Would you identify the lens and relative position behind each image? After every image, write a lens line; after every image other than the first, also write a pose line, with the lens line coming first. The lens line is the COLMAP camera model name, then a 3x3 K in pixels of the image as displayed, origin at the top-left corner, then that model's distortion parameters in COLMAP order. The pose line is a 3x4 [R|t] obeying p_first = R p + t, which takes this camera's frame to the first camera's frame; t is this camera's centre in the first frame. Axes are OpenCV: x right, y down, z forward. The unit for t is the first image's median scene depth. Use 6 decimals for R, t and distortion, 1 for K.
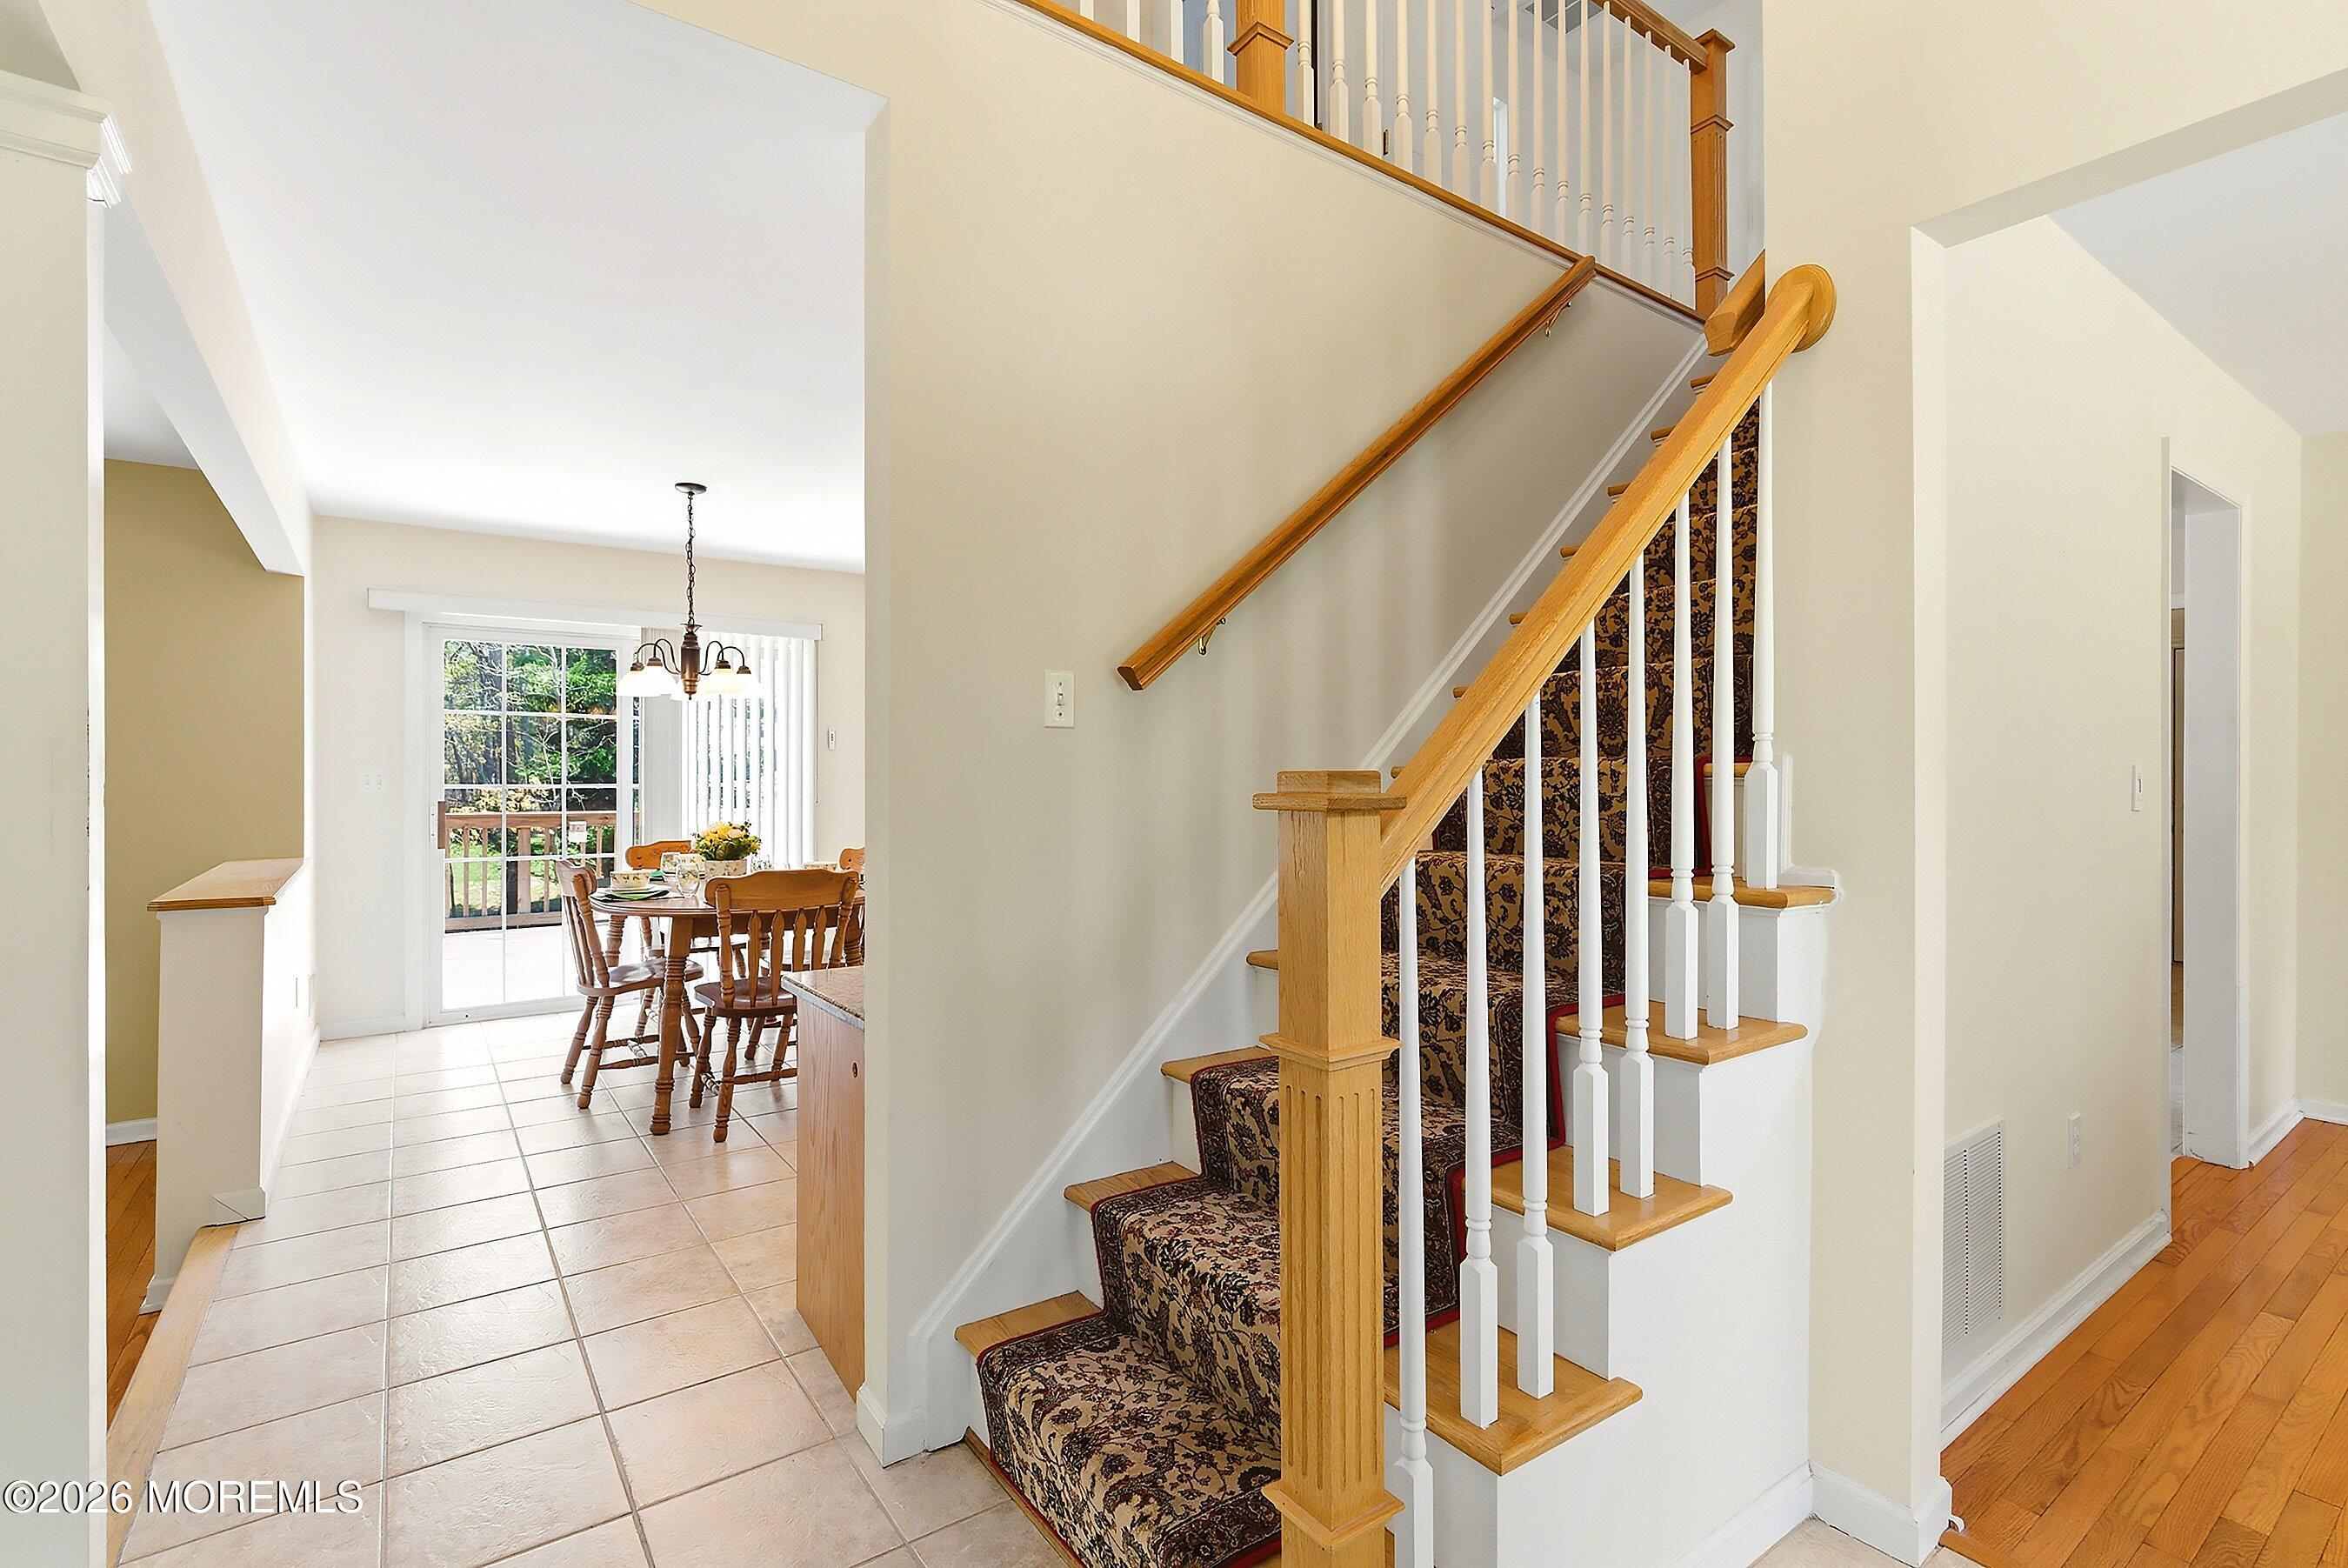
lens RADIAL K [[1075.2, 0, 1166.5], [0, 1075.2, 782.7], [0, 0, 1]] dist [0.001539, -0.000486]
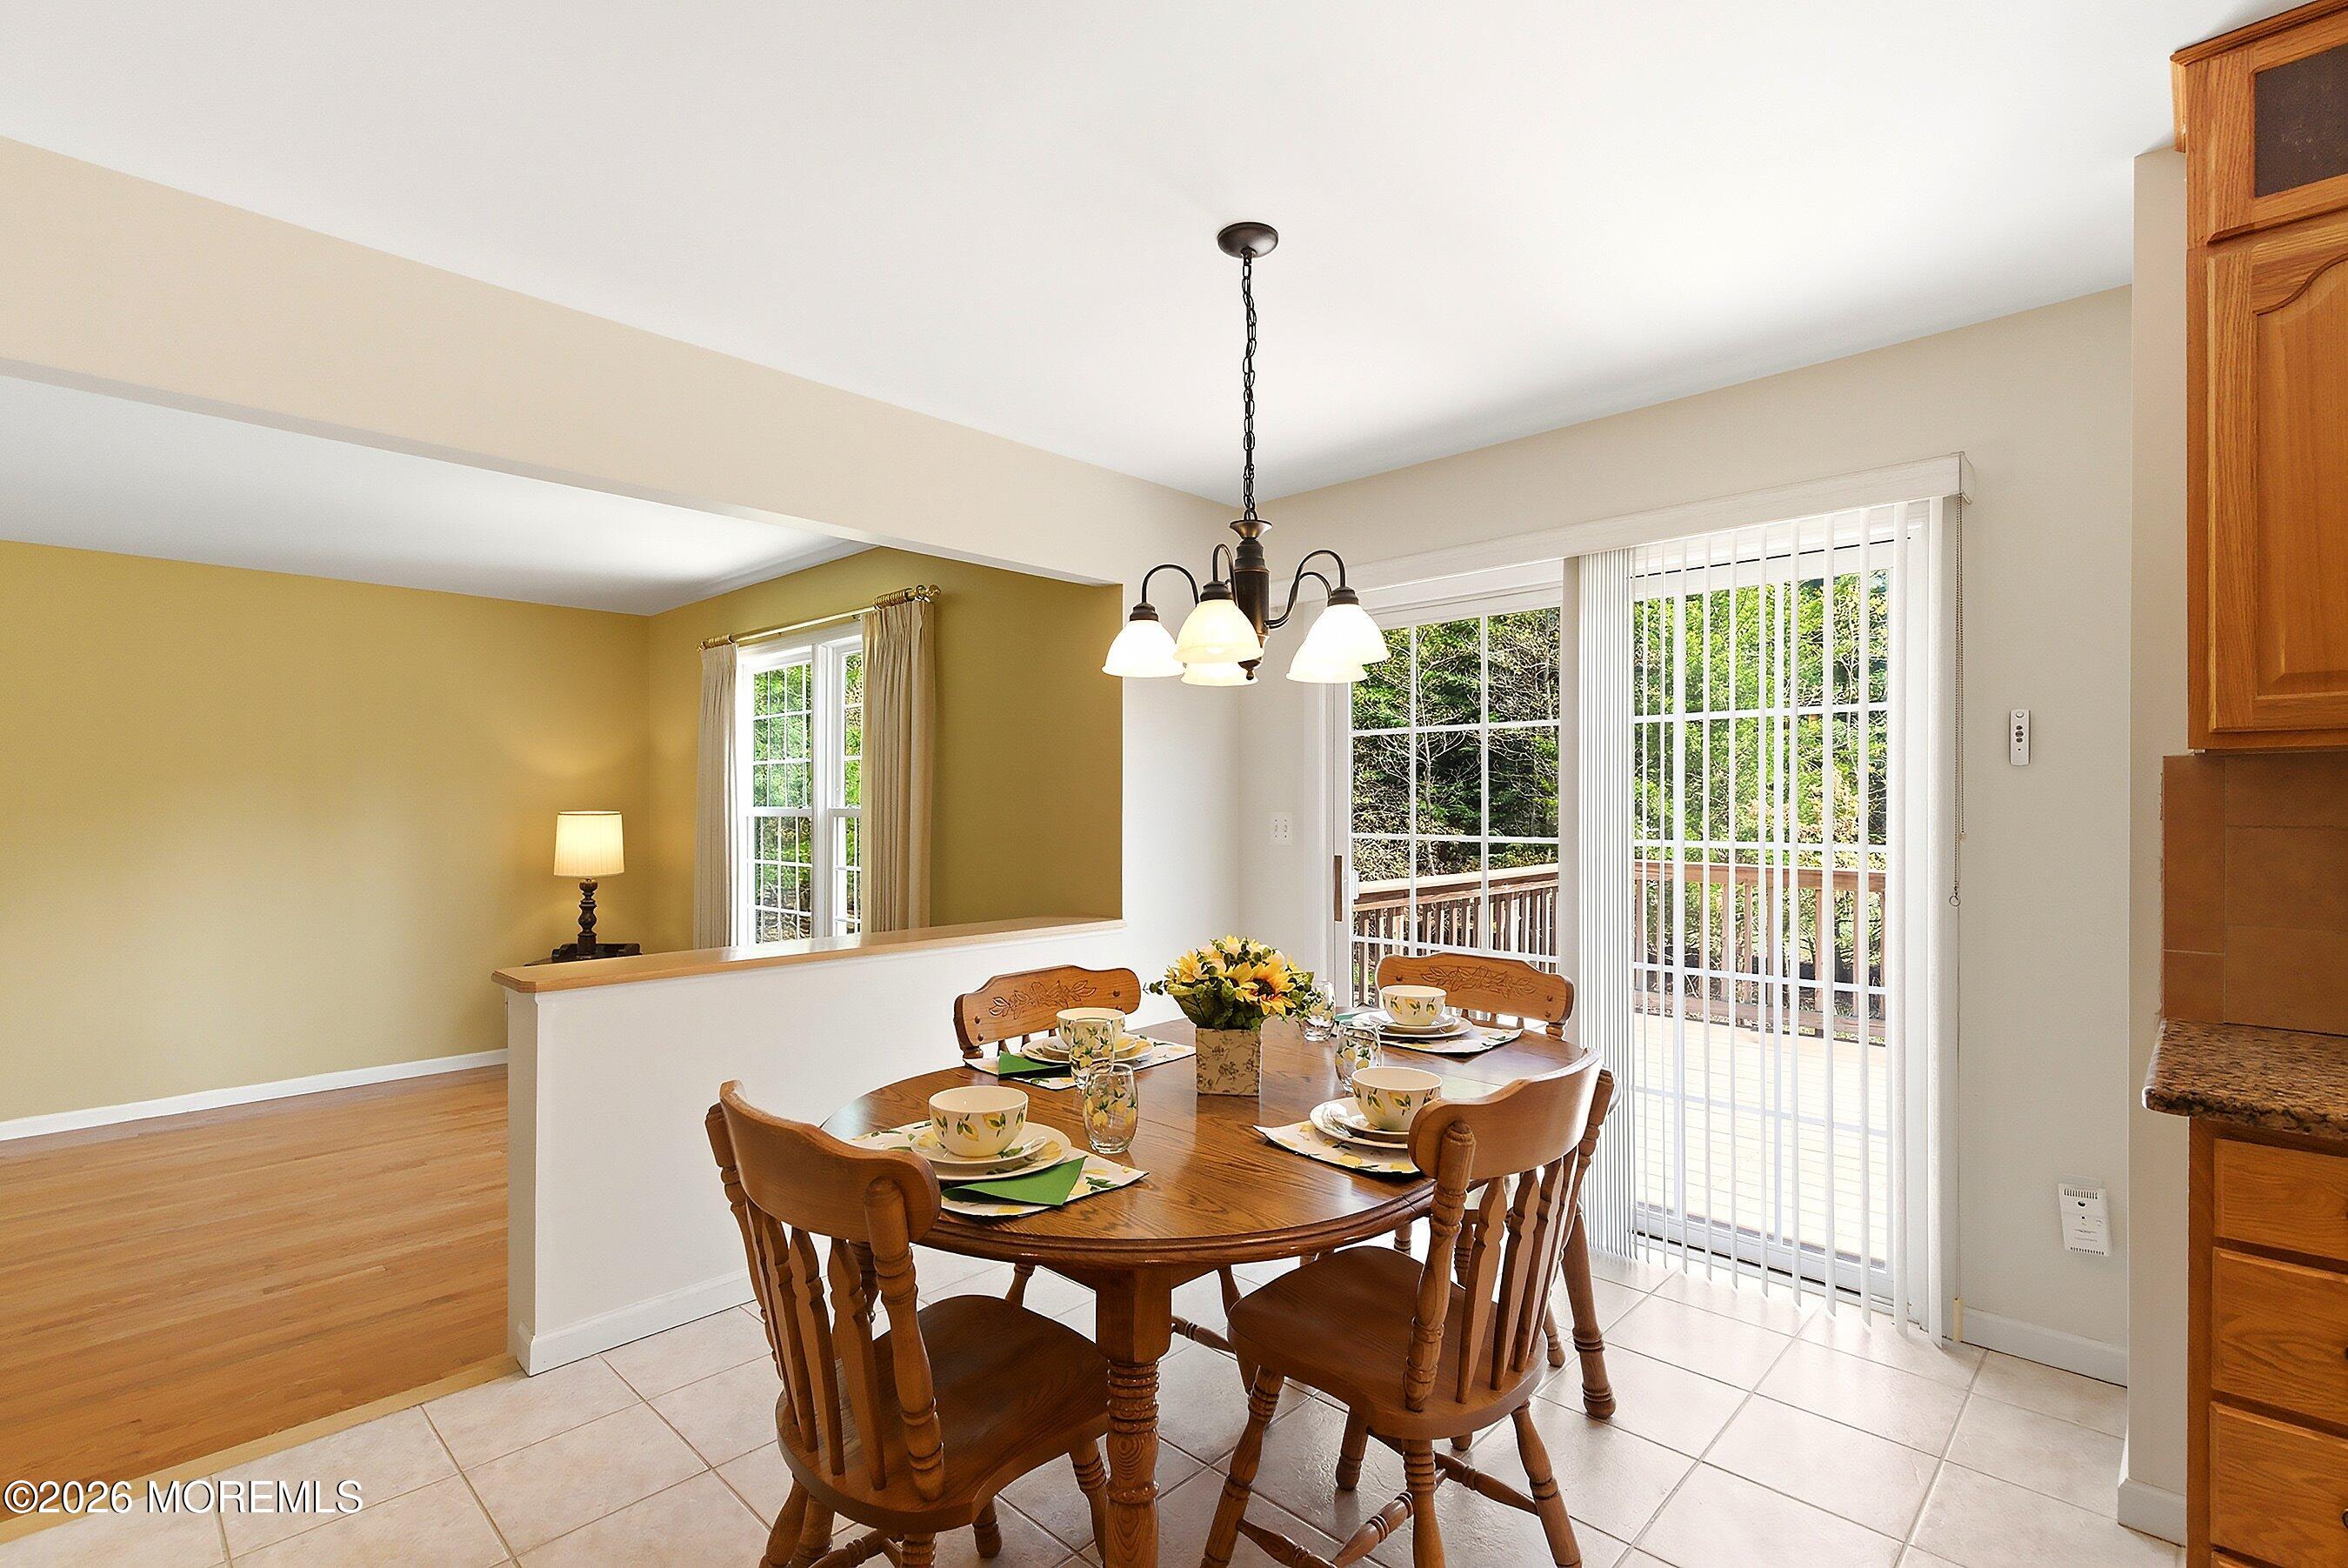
lens RADIAL K [[1084.9, 0, 1167.5], [0, 1084.9, 813.1], [0, 0, 1]] dist [0.004559, 0.000066]
pose [[0.179507, 0.010755, -0.983698, 0.040070], [-0.004975, 0.999937, 0.010024, -0.024260], [0.983744, 0.003095, 0.179549, 0.977950]]
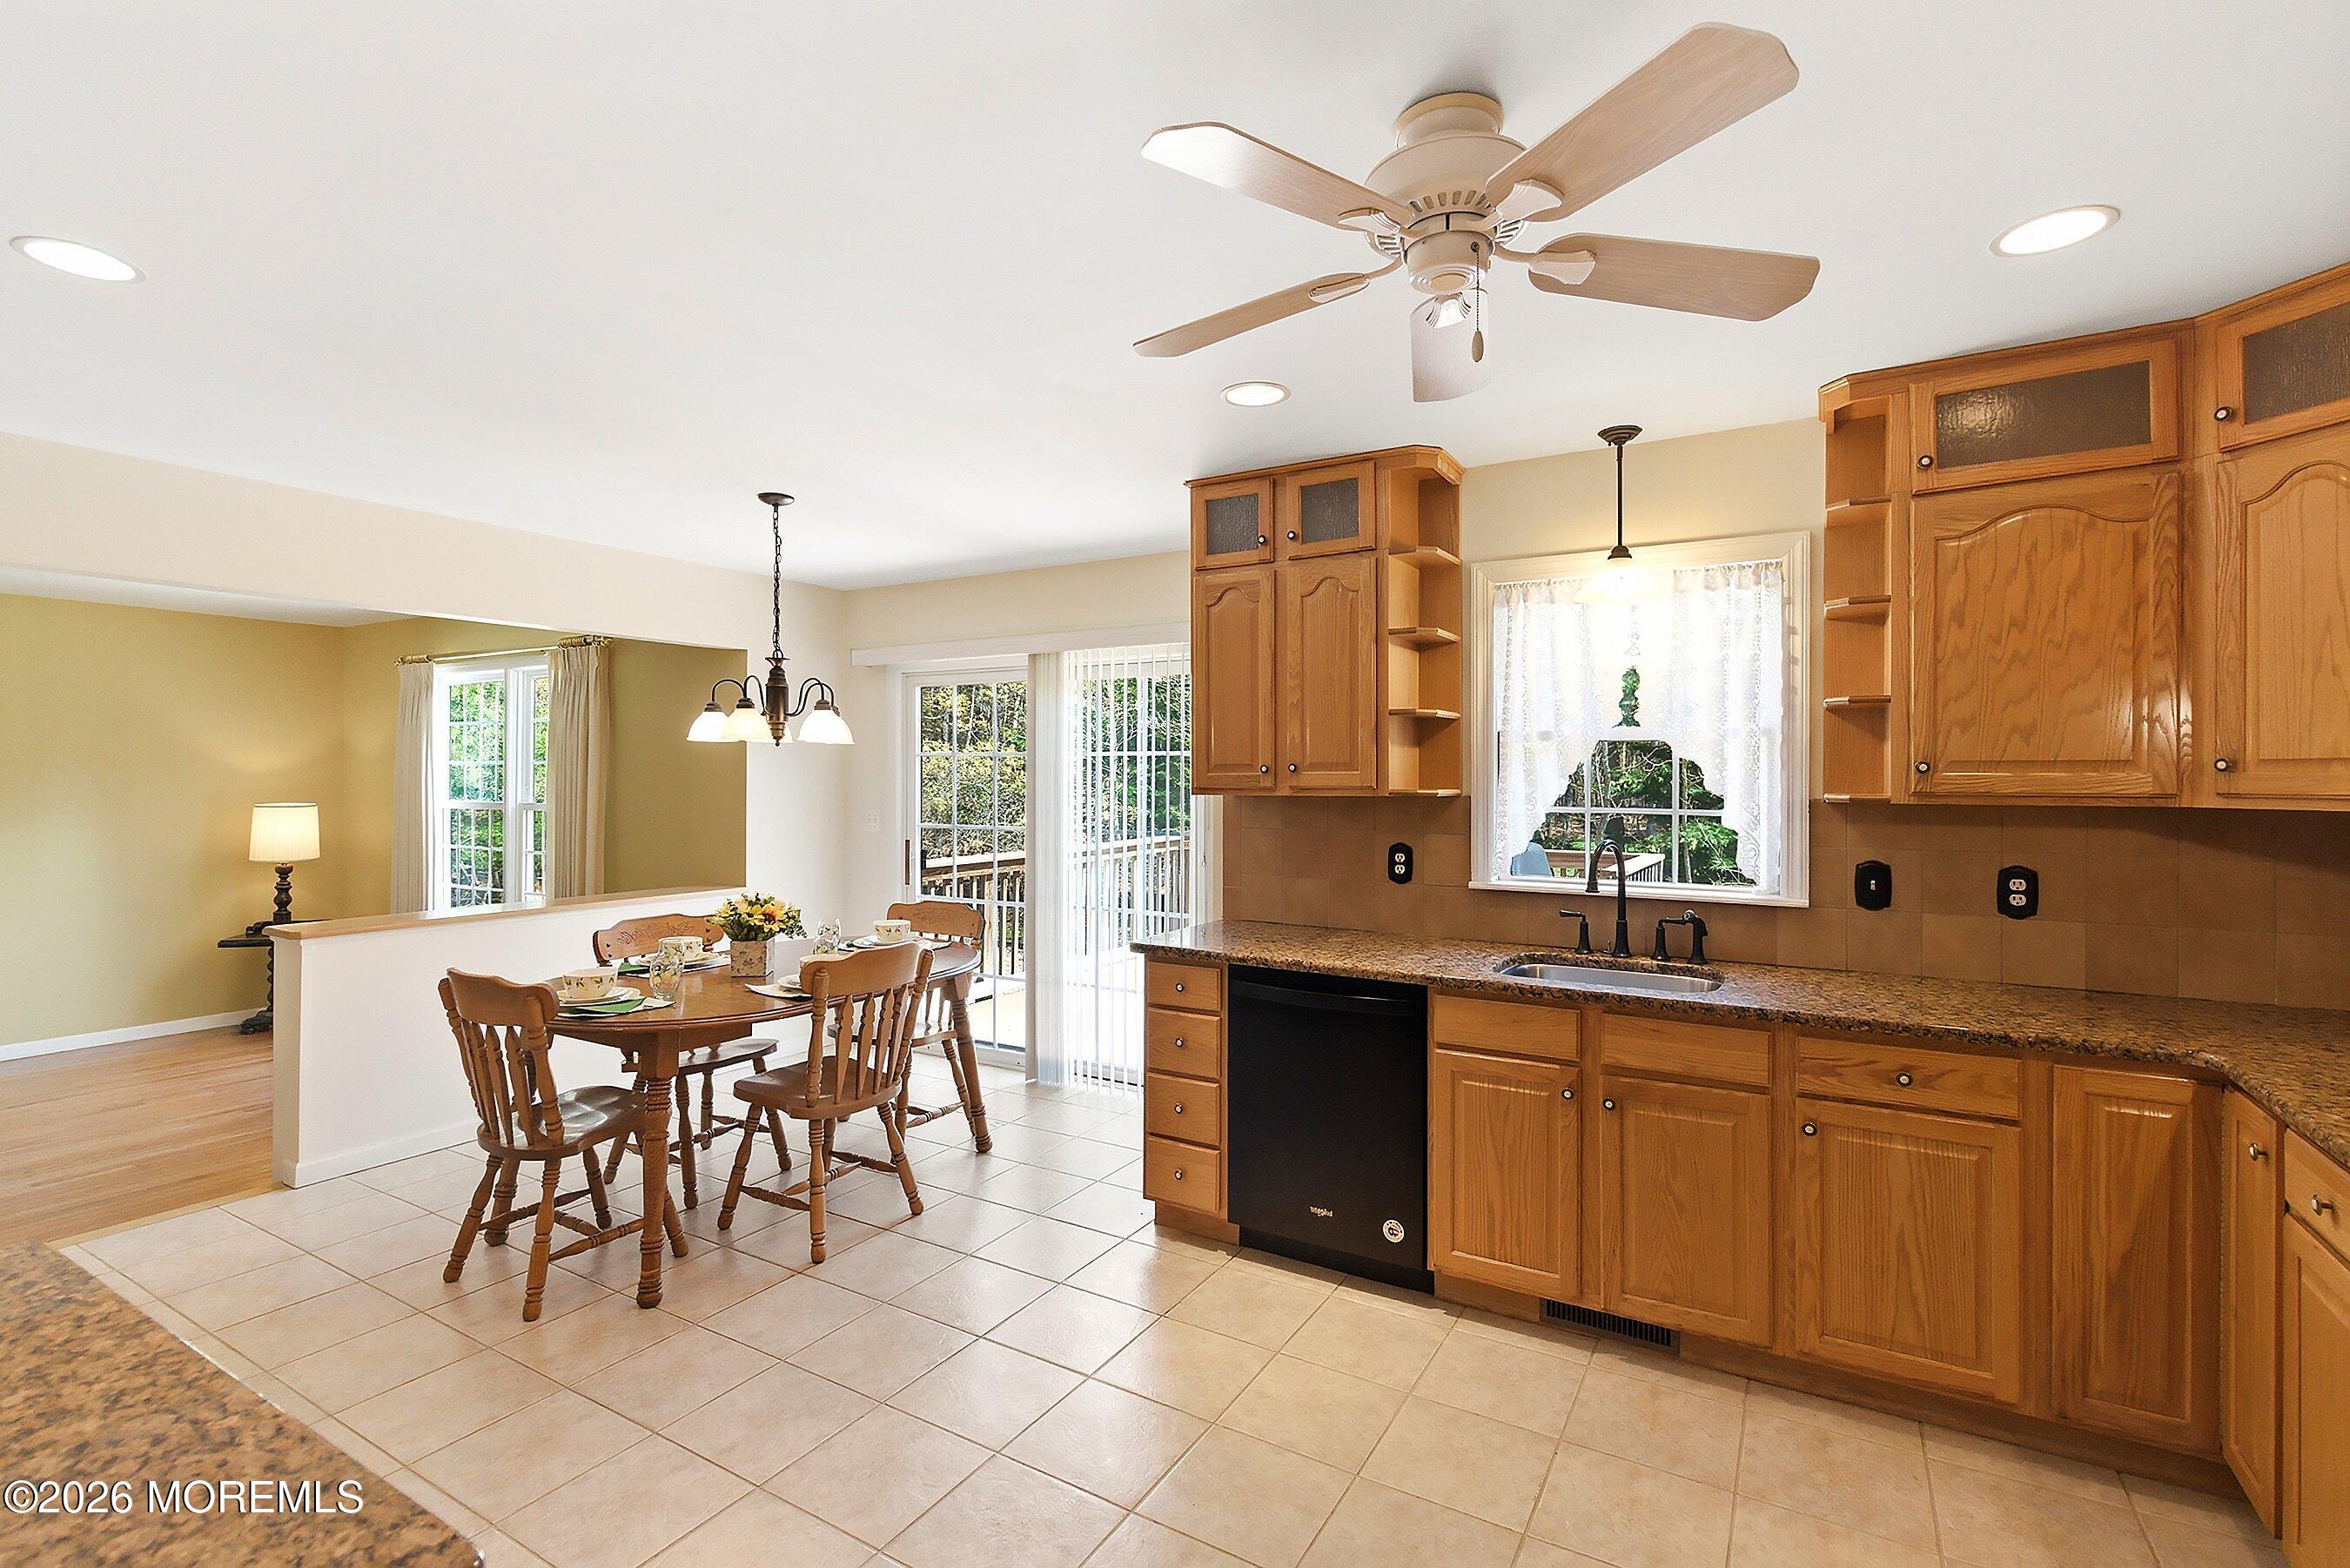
lens RADIAL K [[1075.9, 0, 1167.5], [0, 1075.9, 782.7], [0, 0, 1]] dist [0.001539, -0.000486]
pose [[0.400892, 0.009033, -0.916081, 0.522400], [-0.007816, 0.999949, 0.006440, -0.062601], [0.916092, 0.004579, 0.400942, 1.051144]]
